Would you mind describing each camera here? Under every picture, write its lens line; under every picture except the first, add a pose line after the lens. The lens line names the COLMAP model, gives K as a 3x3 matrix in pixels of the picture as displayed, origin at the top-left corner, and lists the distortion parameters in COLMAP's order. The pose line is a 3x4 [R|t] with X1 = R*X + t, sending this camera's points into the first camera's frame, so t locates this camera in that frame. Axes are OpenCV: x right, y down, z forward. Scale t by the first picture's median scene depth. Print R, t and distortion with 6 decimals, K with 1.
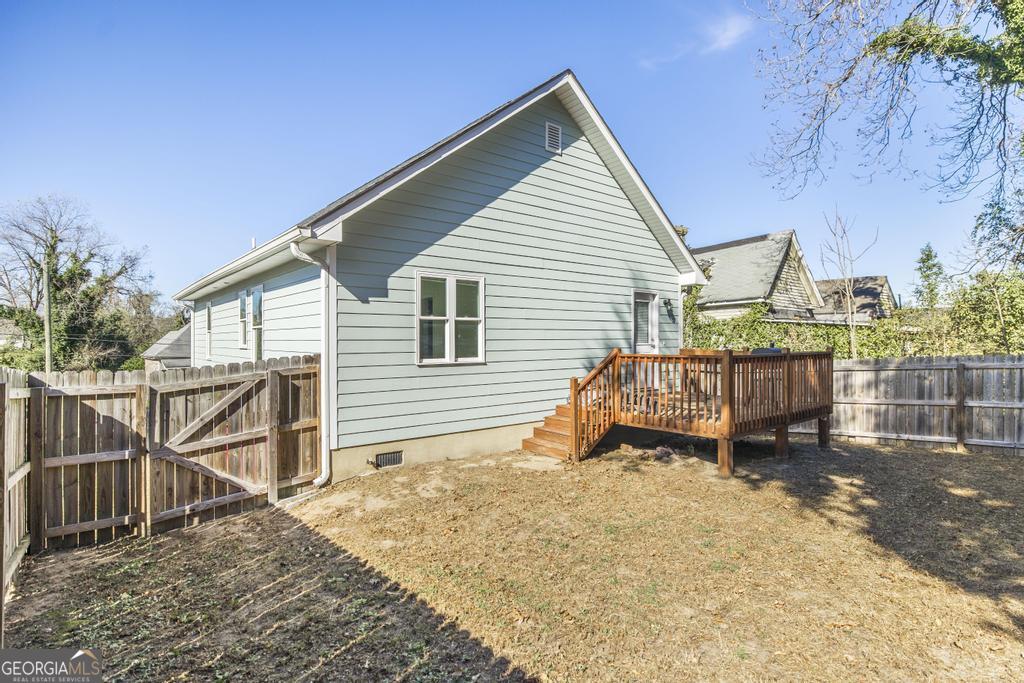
lens RADIAL K [[523.6, 0, 512.8], [0, 523.6, 338.2], [0, 0, 1]] dist [0.000963, -0.000047]
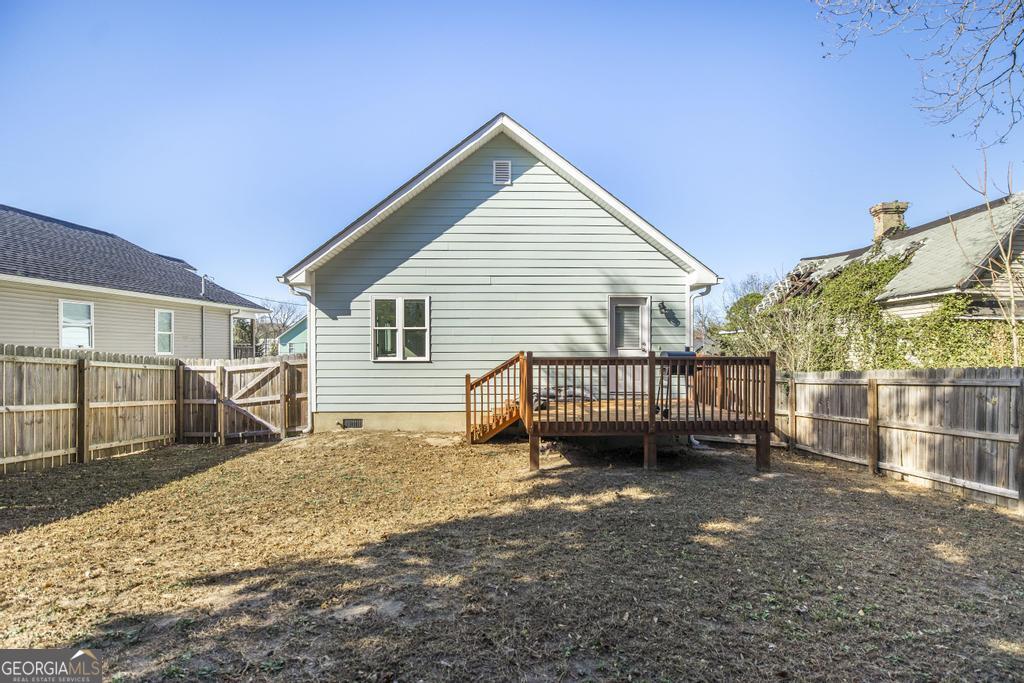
lens RADIAL K [[491.5, 0, 510.5], [0, 491.5, 349.1], [0, 0, 1]] dist [-0.002622, -0.000133]
pose [[0.786790, 0.003182, -0.617213, 0.883416], [0.000990, 0.999979, 0.006418, 0.008868], [0.617220, -0.005661, 0.786770, 0.159337]]
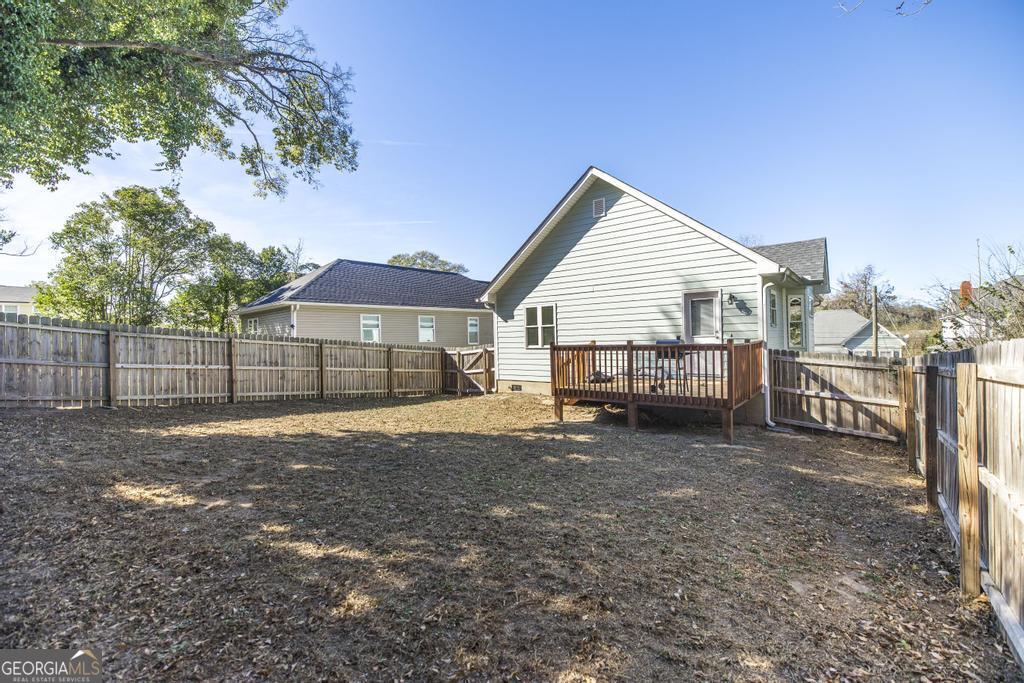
lens RADIAL K [[438.0, 0, 508.8], [0, 438.0, 338.9], [0, 0, 1]] dist [0.013711, -0.000156]
pose [[0.203099, -0.003805, -0.979151, 1.507256], [0.024666, 0.999695, 0.001231, 0.007273], [0.978848, -0.024402, 0.203131, 0.515088]]
